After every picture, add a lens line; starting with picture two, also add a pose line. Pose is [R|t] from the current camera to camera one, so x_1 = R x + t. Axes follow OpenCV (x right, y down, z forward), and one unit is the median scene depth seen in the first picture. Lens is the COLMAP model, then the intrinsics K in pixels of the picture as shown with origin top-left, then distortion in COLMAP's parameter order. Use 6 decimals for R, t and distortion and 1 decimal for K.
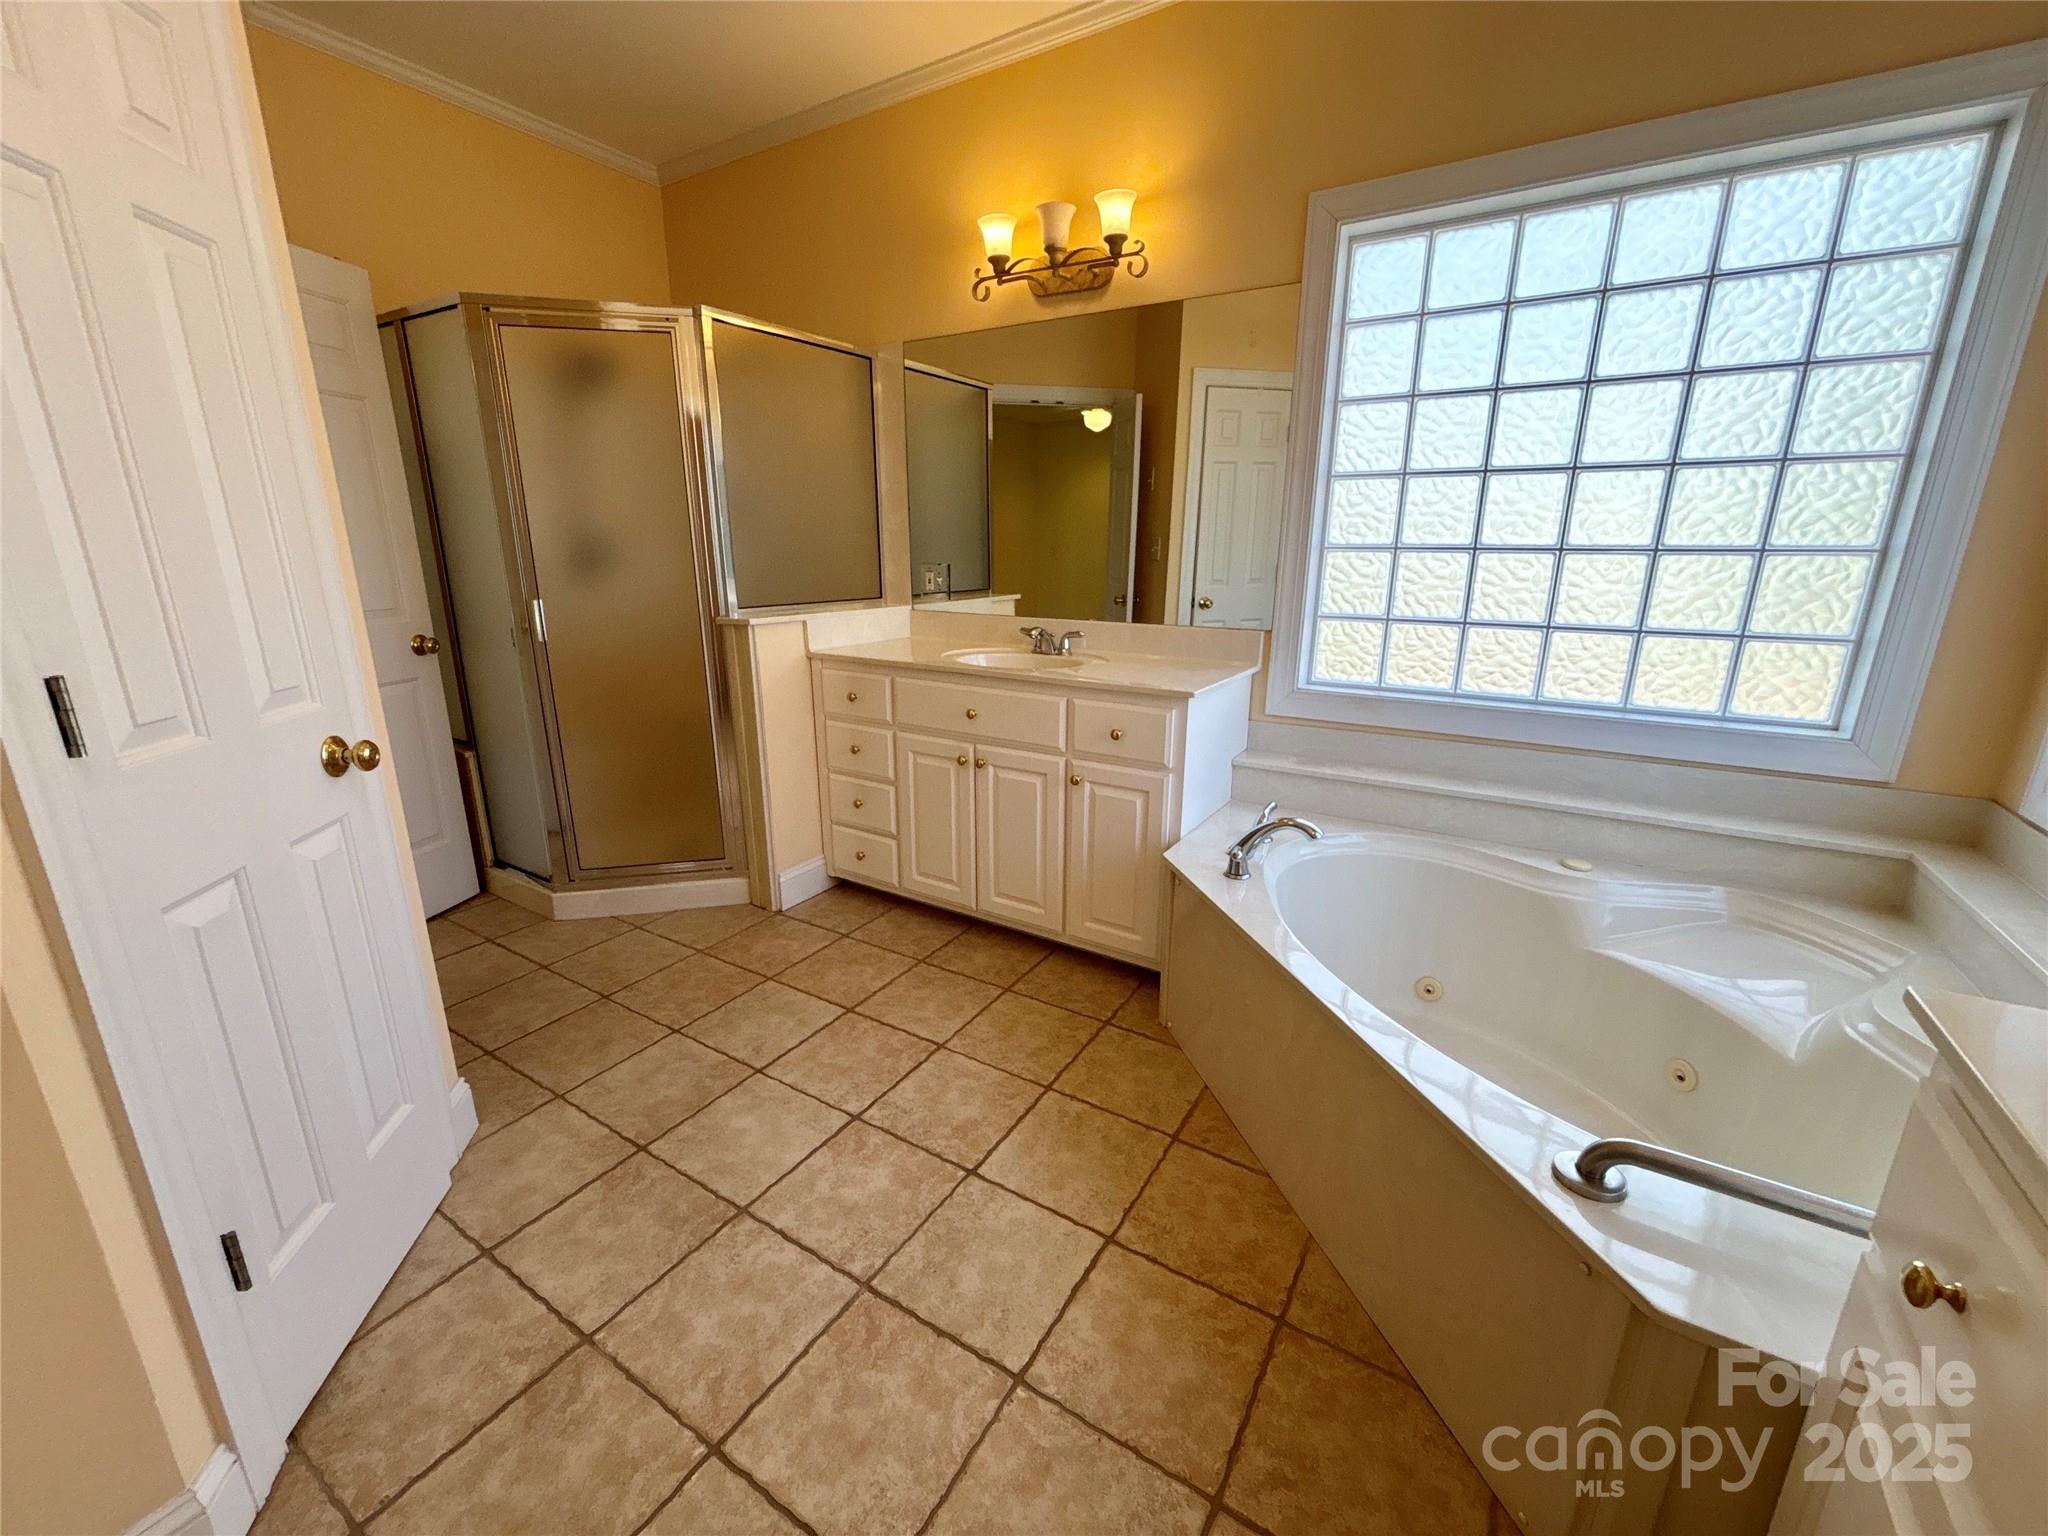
lens RADIAL K [[828.0, 0, 1023.8], [0, 828.0, 763.6], [0, 0, 1]] dist [-0.007701, 0.002061]
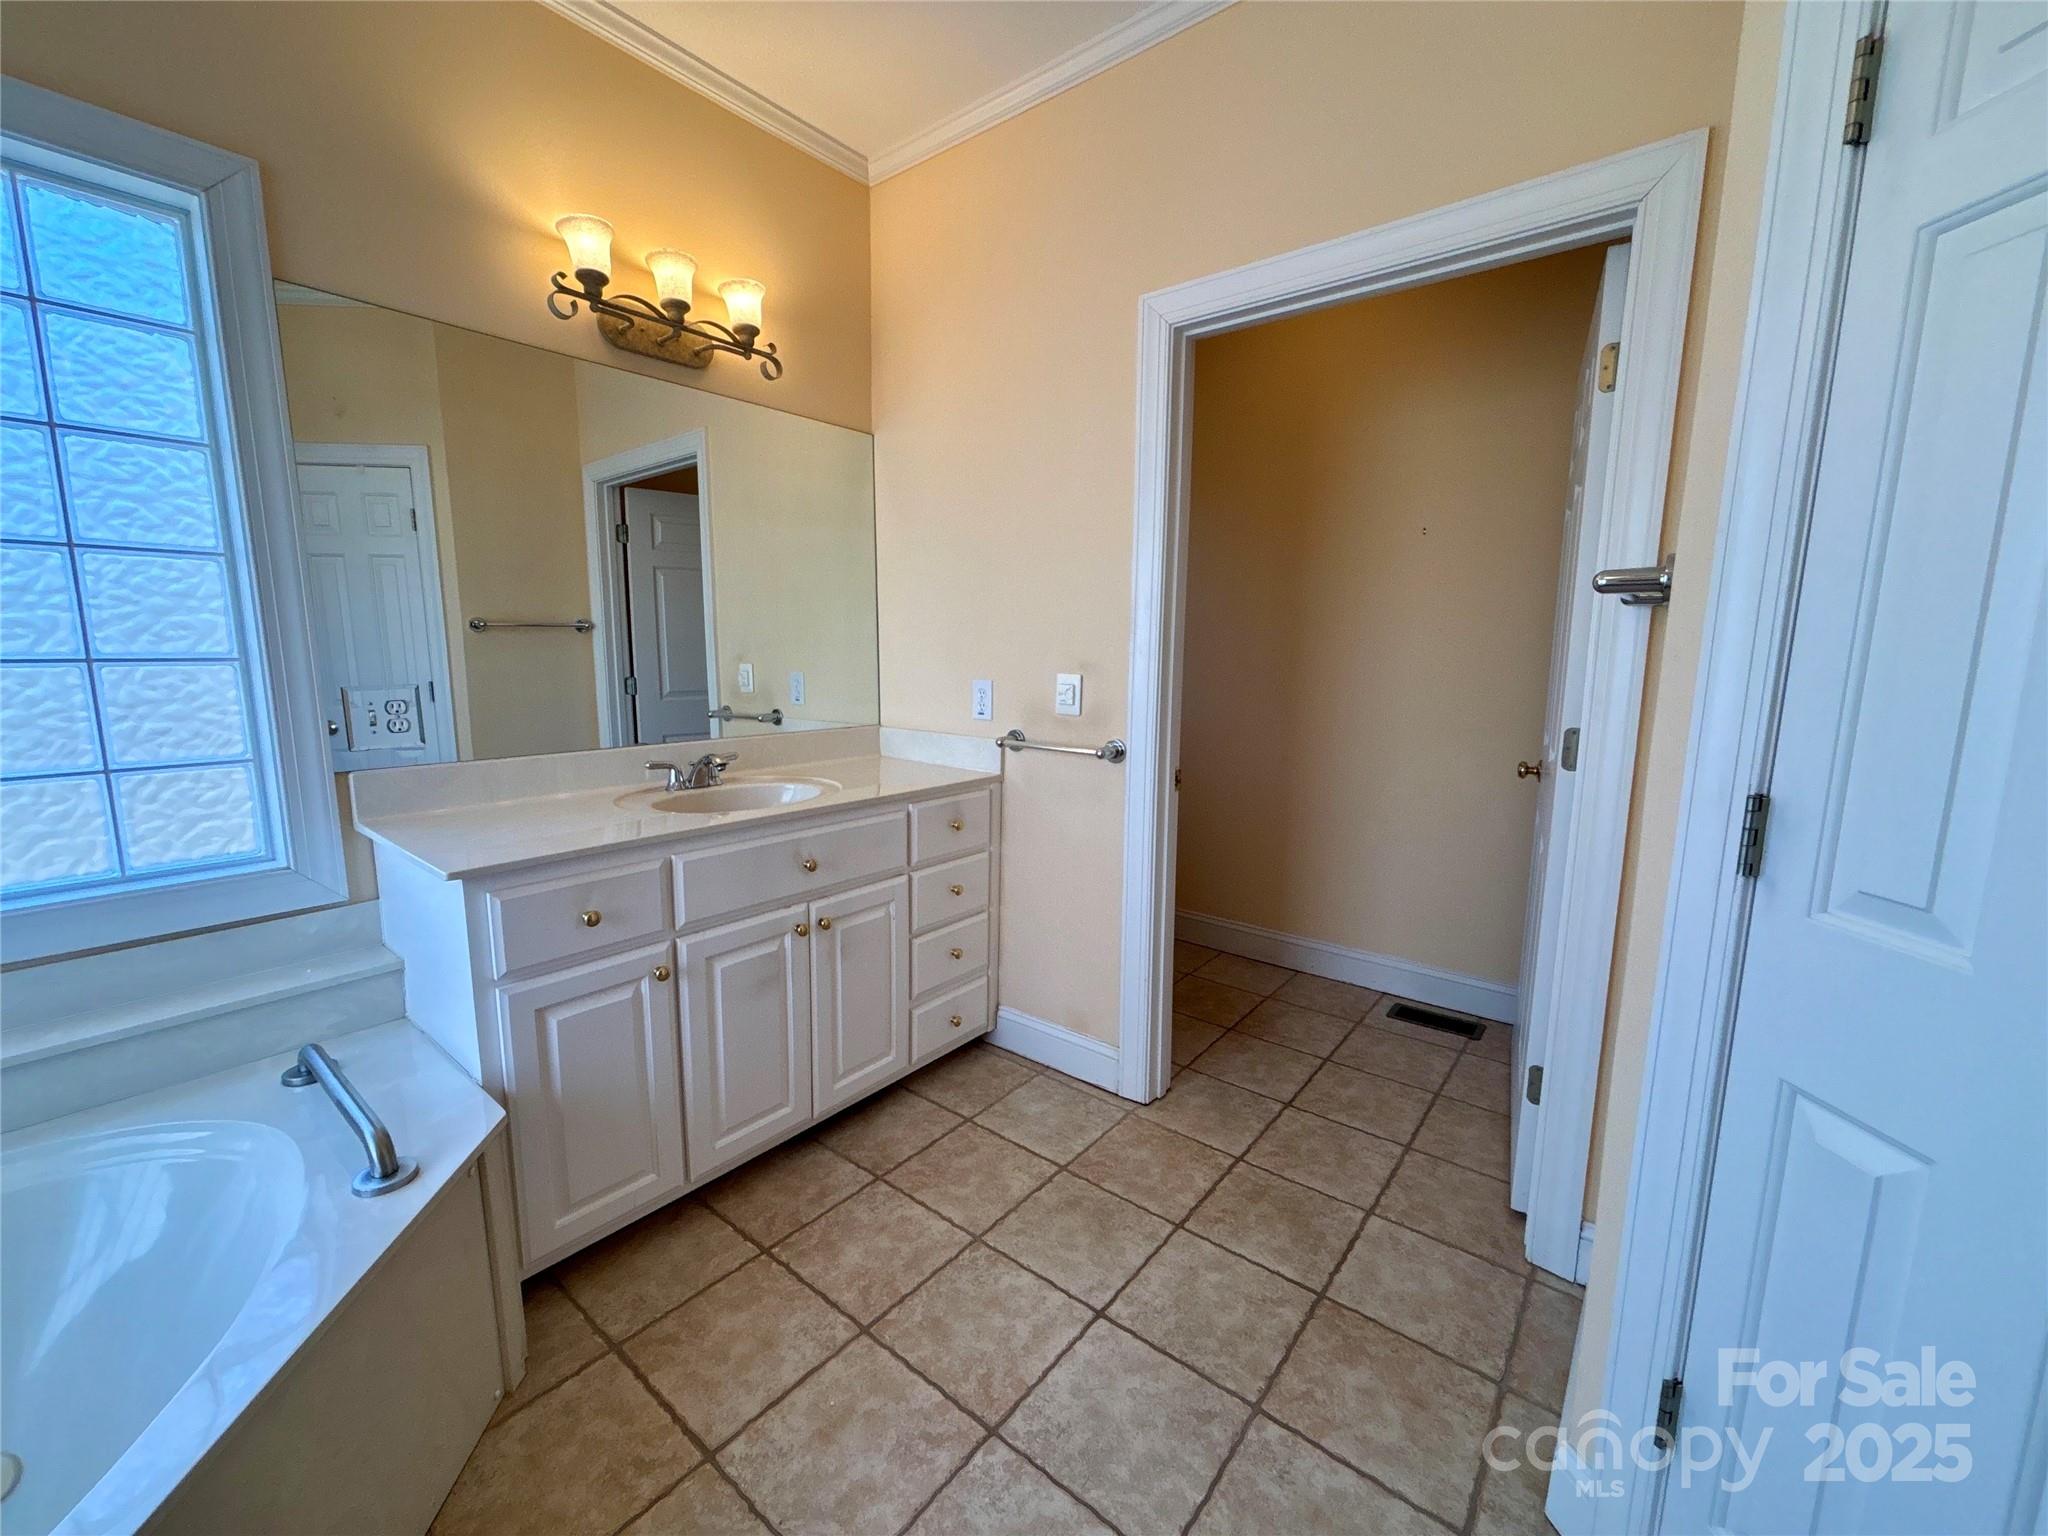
lens RADIAL K [[828.0, 0, 1008.7], [0, 828.0, 773.4], [0, 0, 1]] dist [-0.007701, 0.002061]
pose [[-0.992470, -0.025461, 0.119809, -0.145238], [0.025802, 0.912748, 0.407708, -0.216217], [-0.119736, 0.407730, -0.905218, 0.775243]]
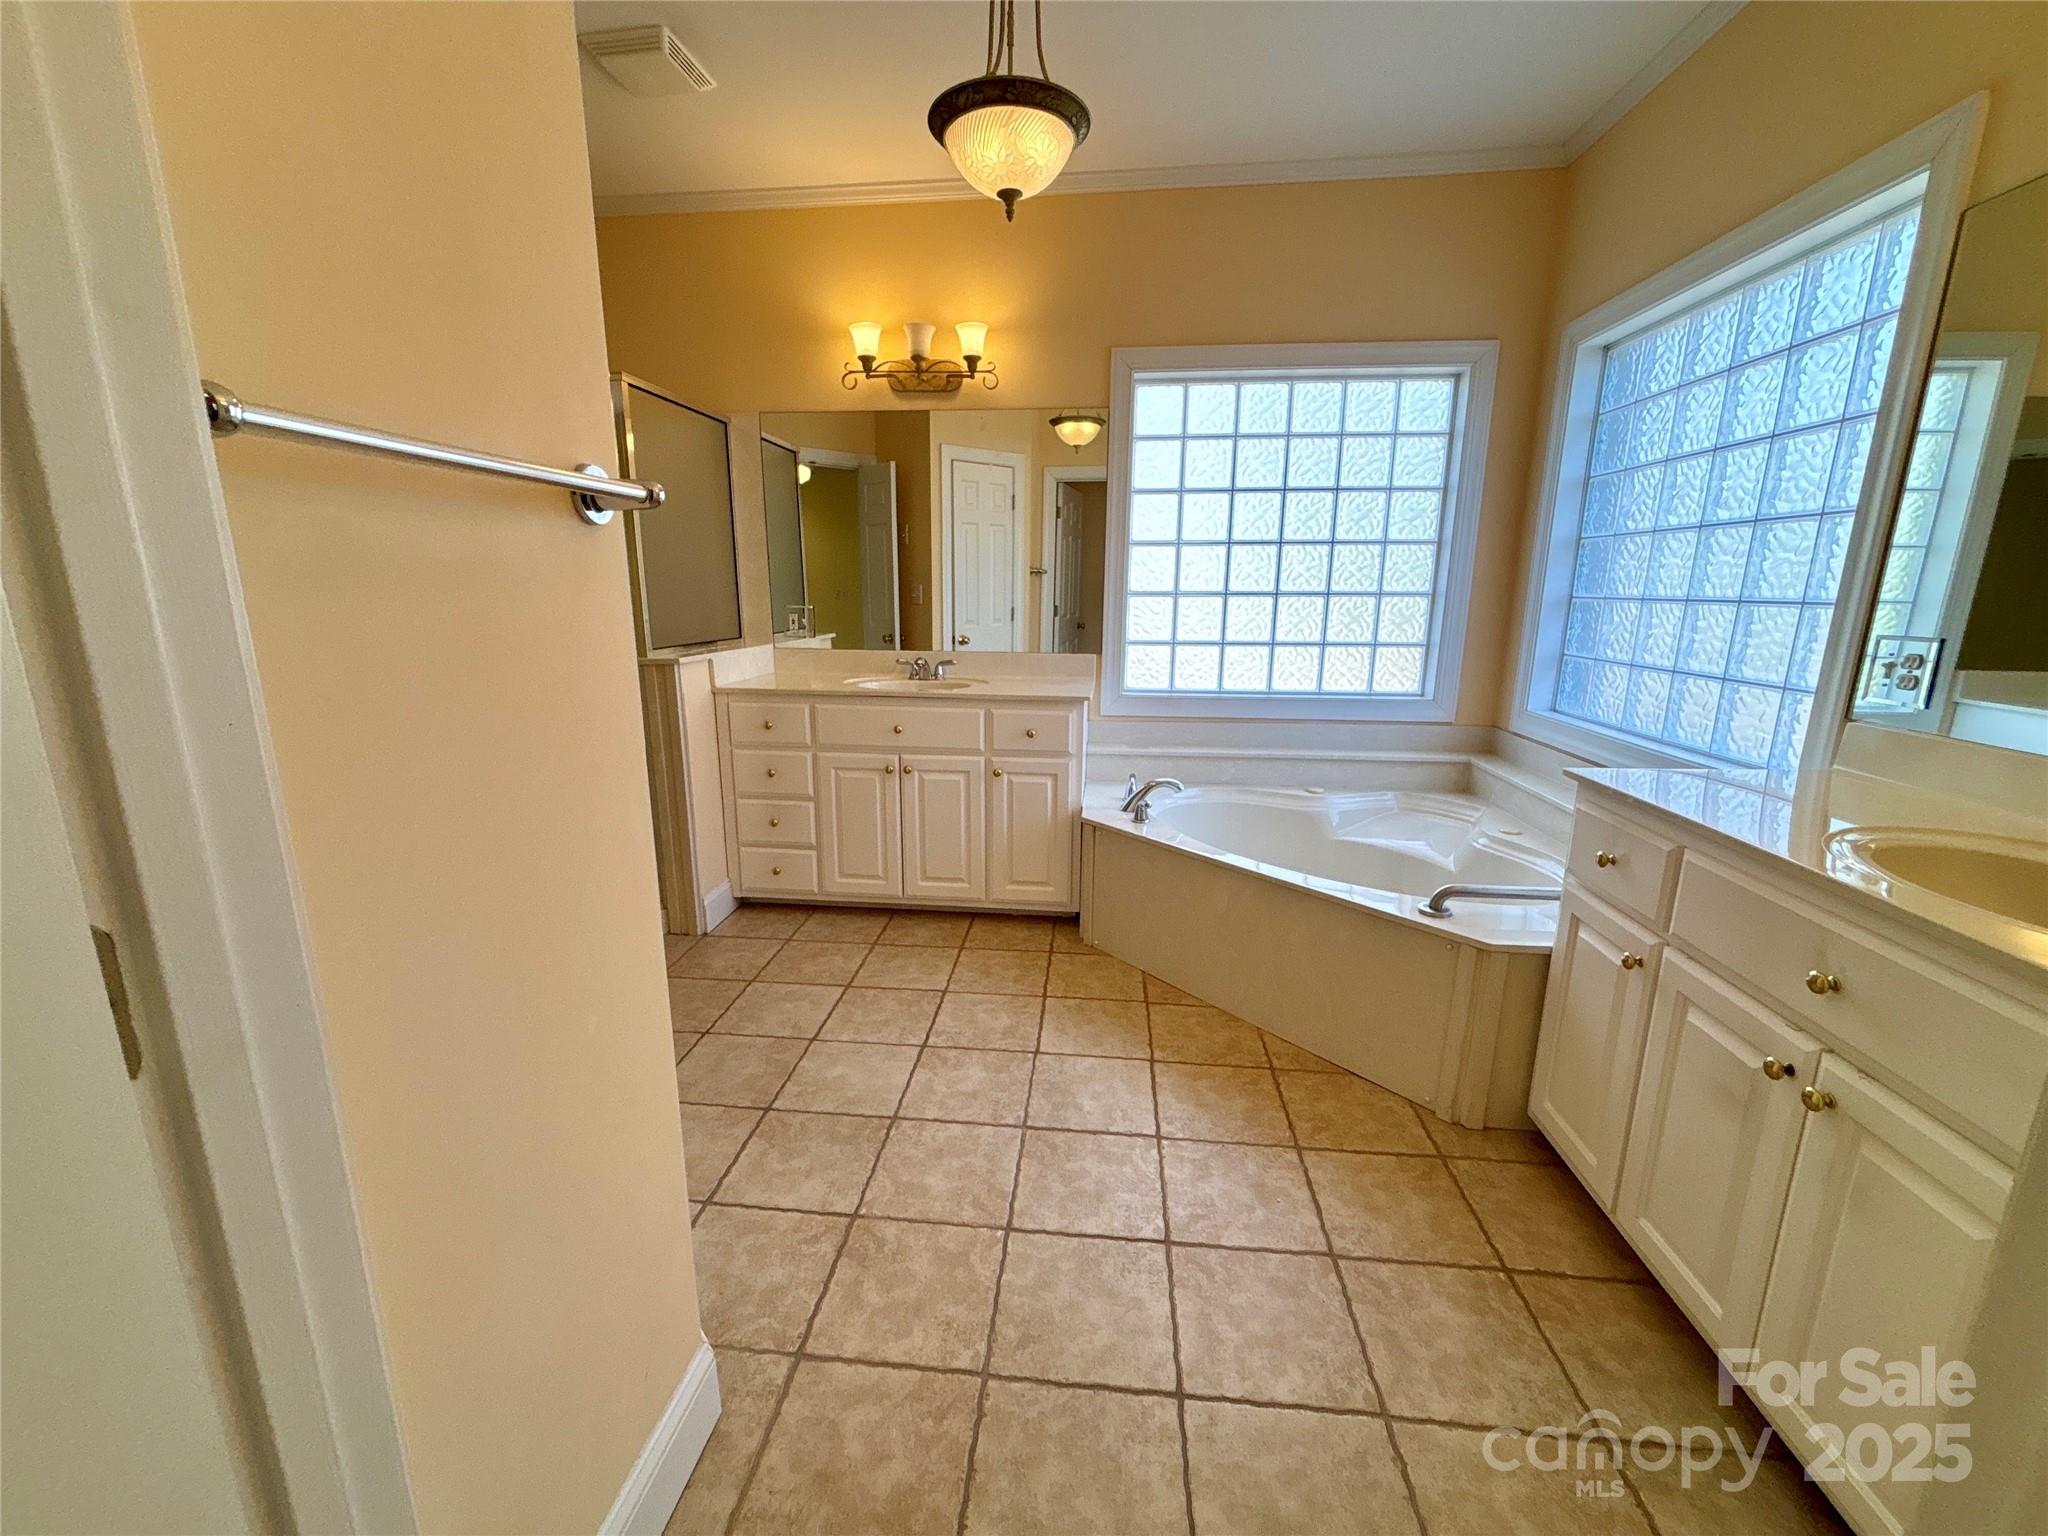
lens RADIAL K [[828.0, 0, 1021.6], [0, 828.0, 764.0], [0, 0, 1]] dist [-0.007701, 0.002061]
pose [[0.896936, -0.089096, 0.433092, -0.454572], [0.111652, 0.993384, -0.026872, 0.045397], [-0.427832, 0.072458, 0.900949, -0.167373]]
